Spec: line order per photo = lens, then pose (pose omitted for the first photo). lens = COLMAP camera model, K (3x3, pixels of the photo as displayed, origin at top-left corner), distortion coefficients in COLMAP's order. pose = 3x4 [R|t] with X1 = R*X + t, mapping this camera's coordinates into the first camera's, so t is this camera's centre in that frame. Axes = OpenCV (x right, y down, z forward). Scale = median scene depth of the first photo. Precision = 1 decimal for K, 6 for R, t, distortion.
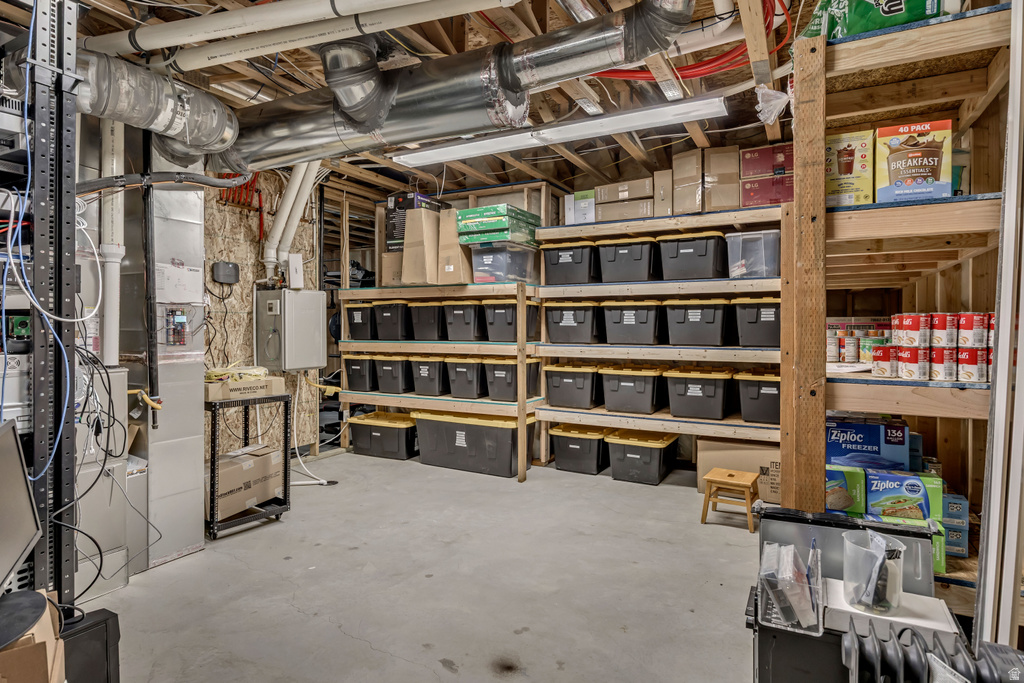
lens RADIAL K [[491.0, 0, 509.8], [0, 491.0, 328.6], [0, 0, 1]] dist [-0.000176, 0.000174]
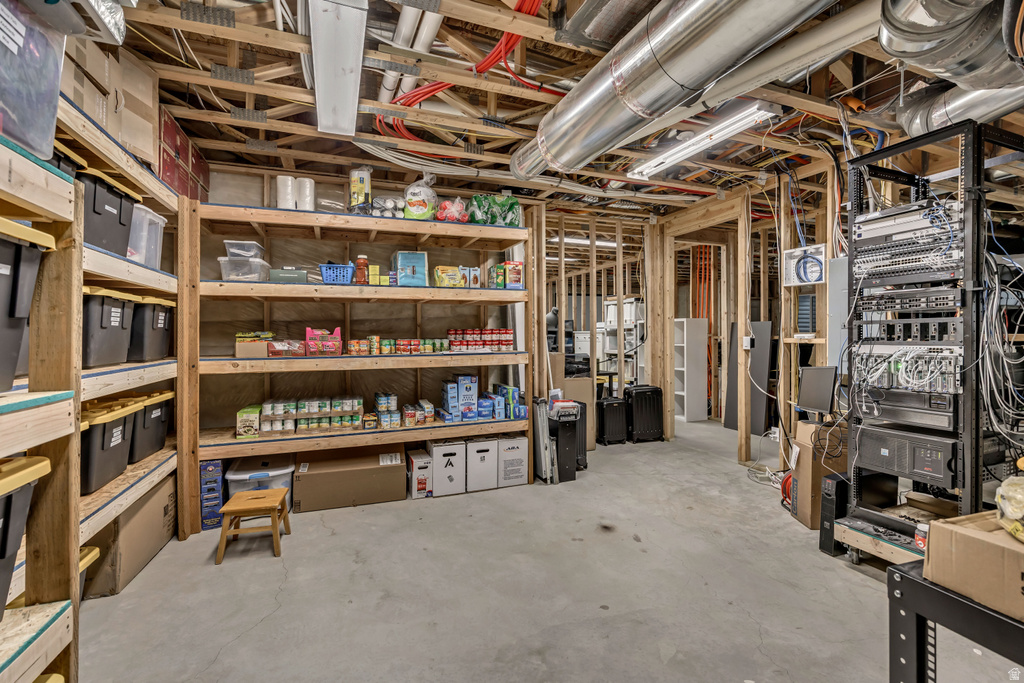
lens RADIAL K [[462.9, 0, 512.1], [0, 462.9, 334.1], [0, 0, 1]] dist [0.000098, -0.000003]
pose [[-0.749960, 0.003966, 0.661471, -0.553642], [0.000841, 0.999987, -0.005042, 0.010735], [-0.661483, -0.003224, -0.749953, 1.617537]]
